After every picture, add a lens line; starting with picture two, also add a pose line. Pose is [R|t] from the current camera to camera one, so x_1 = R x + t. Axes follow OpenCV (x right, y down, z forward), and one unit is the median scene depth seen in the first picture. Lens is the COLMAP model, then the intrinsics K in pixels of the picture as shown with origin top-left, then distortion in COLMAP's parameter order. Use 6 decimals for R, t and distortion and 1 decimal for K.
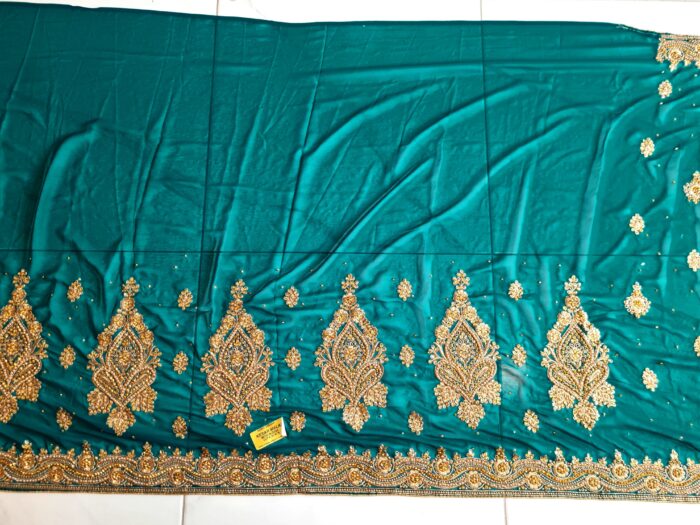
lens RADIAL K [[557.8, 0, 389.9], [0, 557.8, 208.8], [0, 0, 1]] dist [-0.006171, -0.013589]
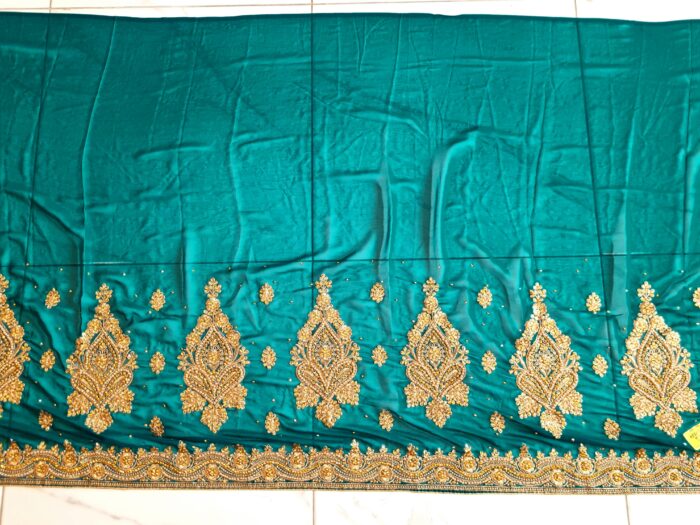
lens RADIAL K [[557.8, 0, 308.4], [0, 557.8, 223.3], [0, 0, 1]] dist [-0.006171, -0.013589]
pose [[0.997126, -0.028863, -0.070051, -0.762759], [0.030765, 0.999182, 0.026238, -0.022475], [0.069237, -0.028317, 0.997198, -0.031658]]
